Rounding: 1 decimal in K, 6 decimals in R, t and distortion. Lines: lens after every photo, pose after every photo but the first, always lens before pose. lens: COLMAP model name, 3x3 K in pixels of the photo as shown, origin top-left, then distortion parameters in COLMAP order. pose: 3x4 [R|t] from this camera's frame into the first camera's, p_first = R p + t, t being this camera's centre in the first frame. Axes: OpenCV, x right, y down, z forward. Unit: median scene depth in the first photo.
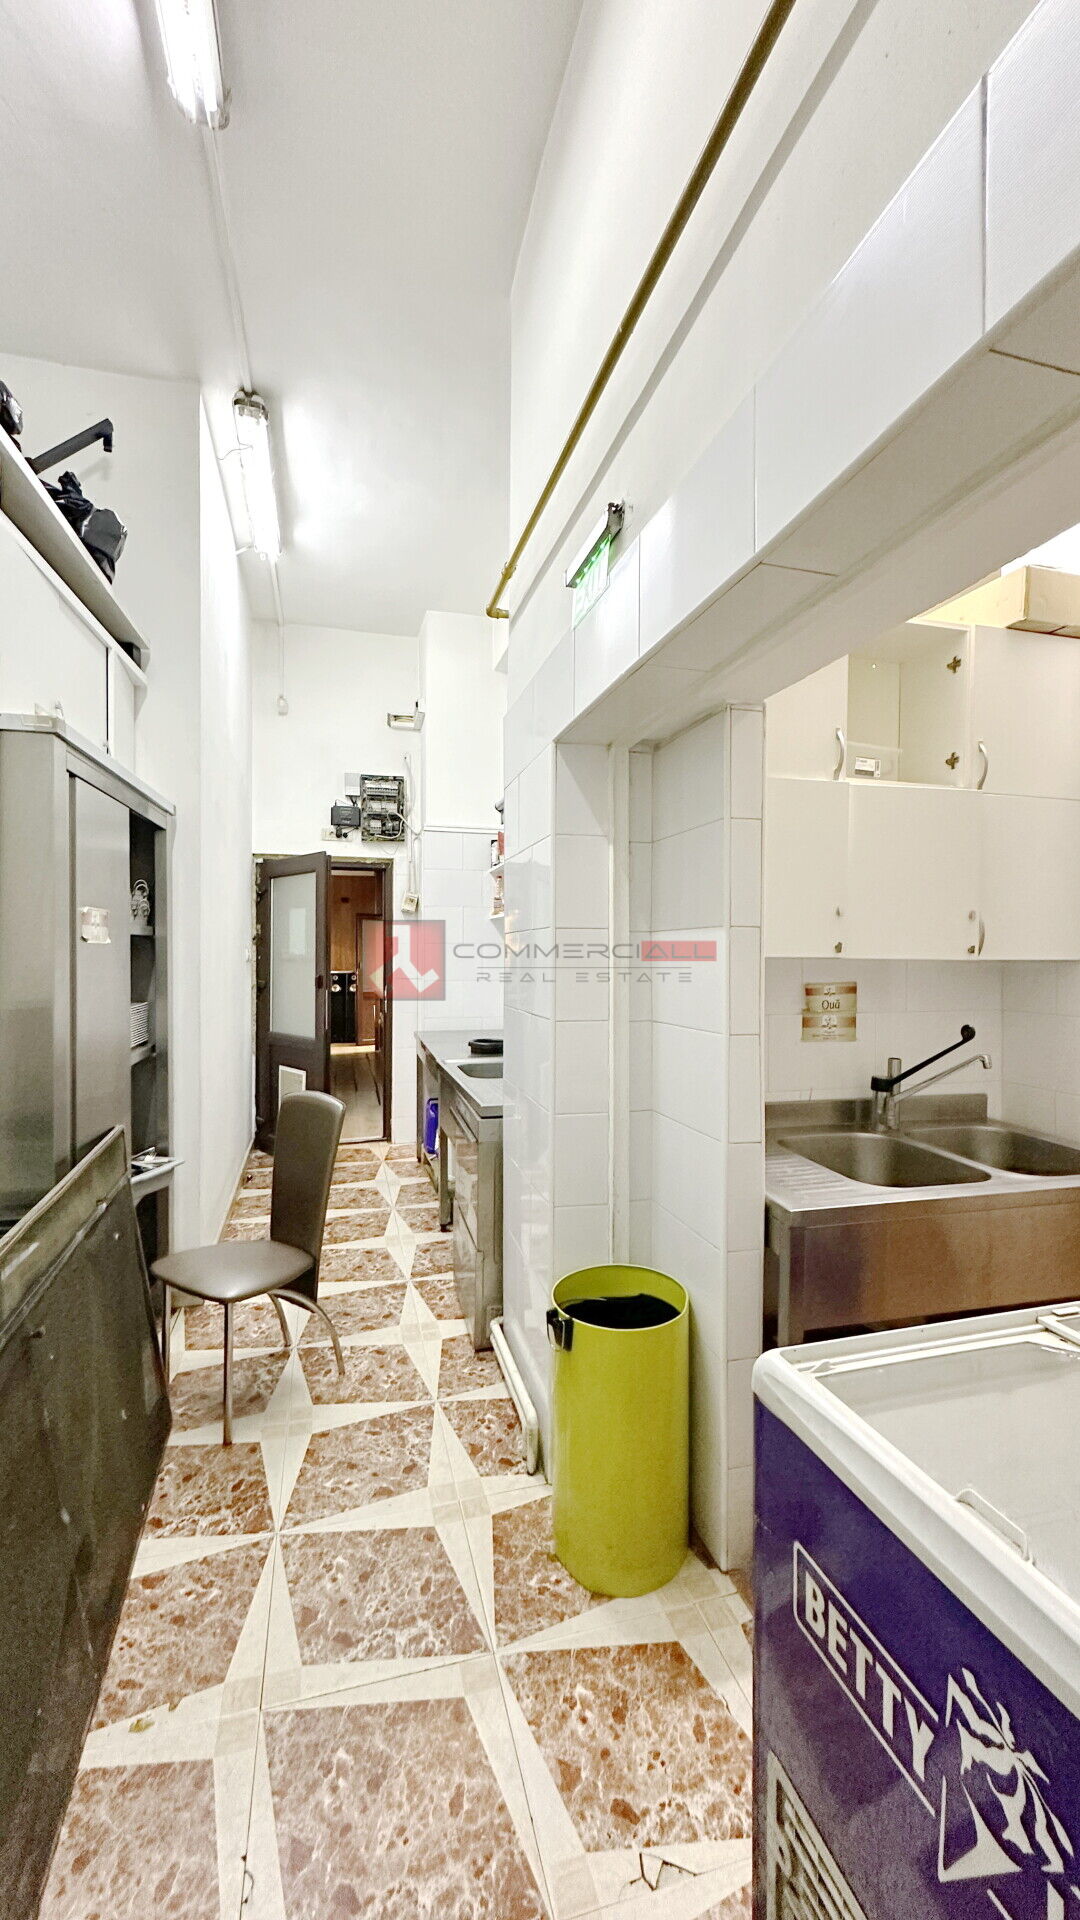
lens RADIAL K [[768.1, 0, 539.9], [0, 768.1, 961.1], [0, 0, 1]] dist [-0.000750, 0.000240]
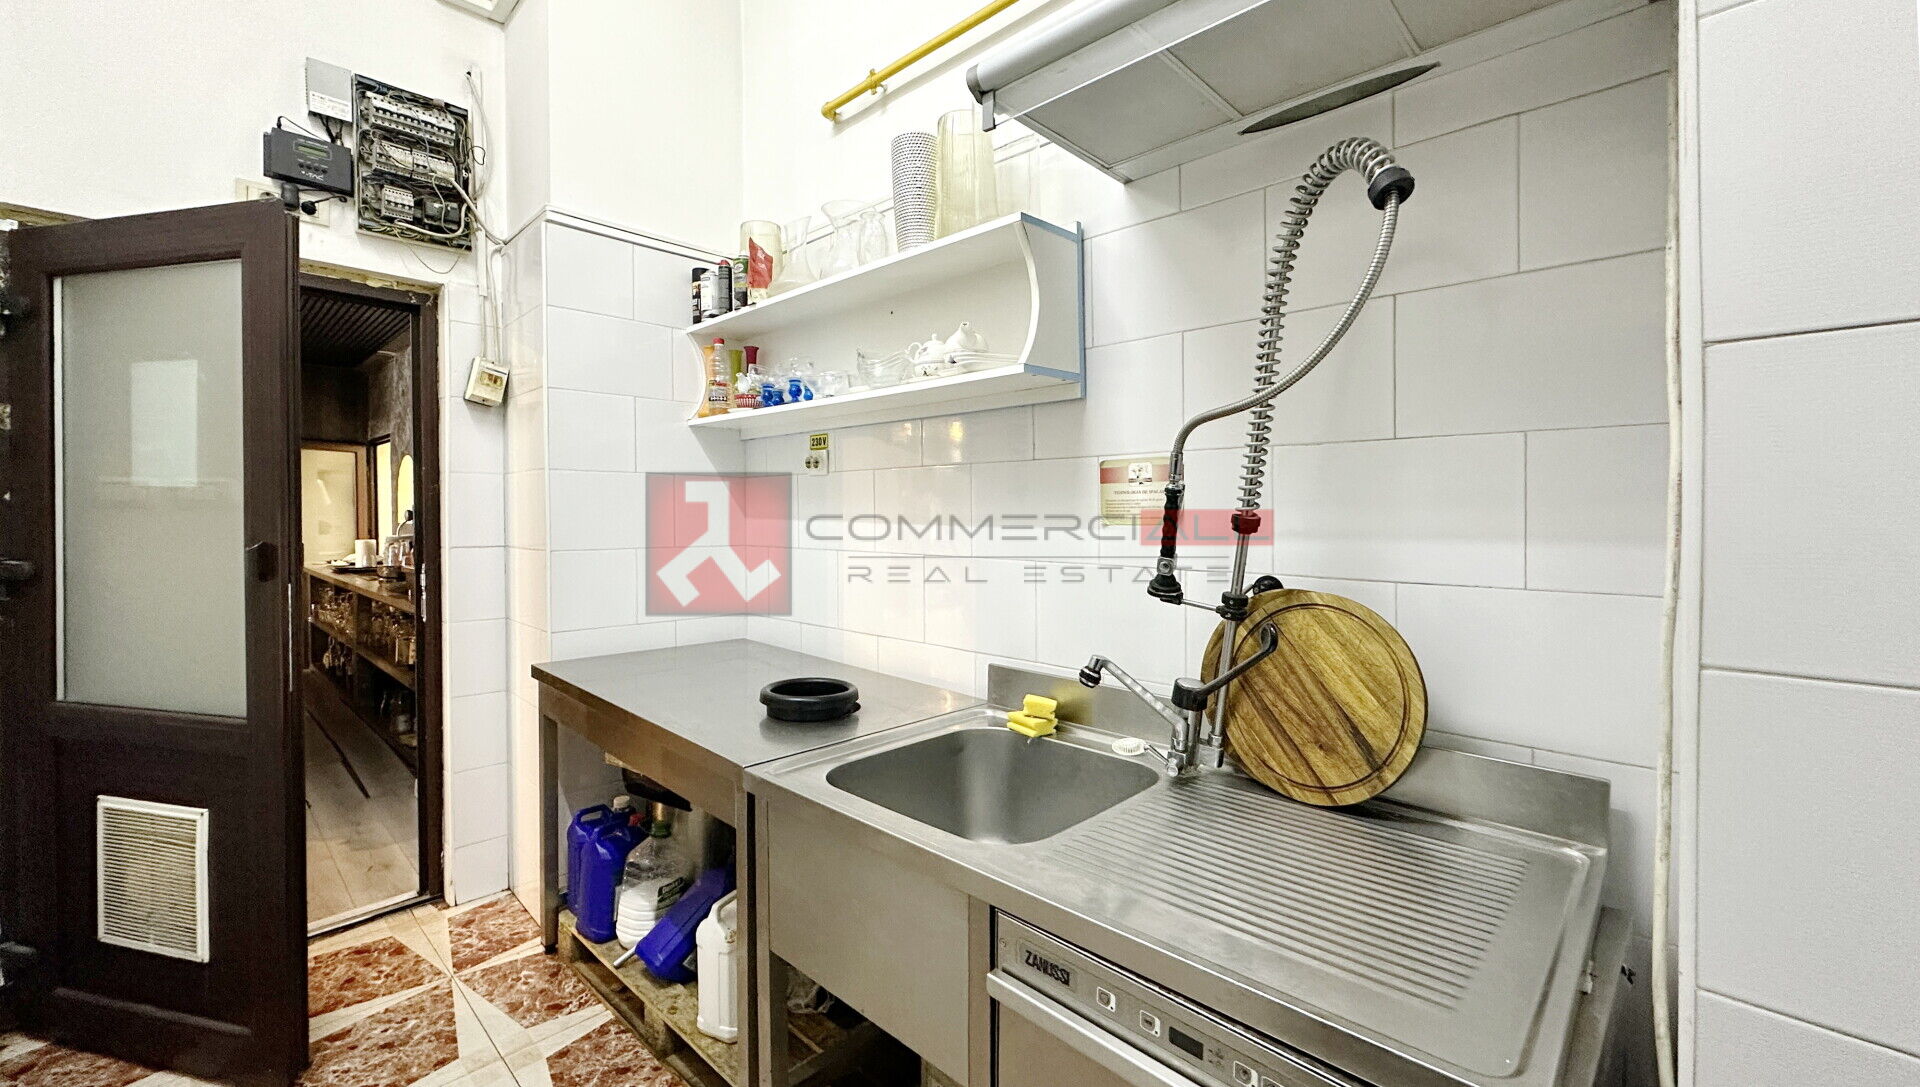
lens RADIAL K [[771.1, 0, 964.9], [0, 771.1, 524.0], [0, 0, 1]] dist [0.002633, 0.000148]
pose [[0.853014, -0.011099, 0.521769, -0.169530], [0.009214, 0.999938, 0.006206, 0.009665], [-0.521806, -0.000486, 0.853064, 0.449741]]
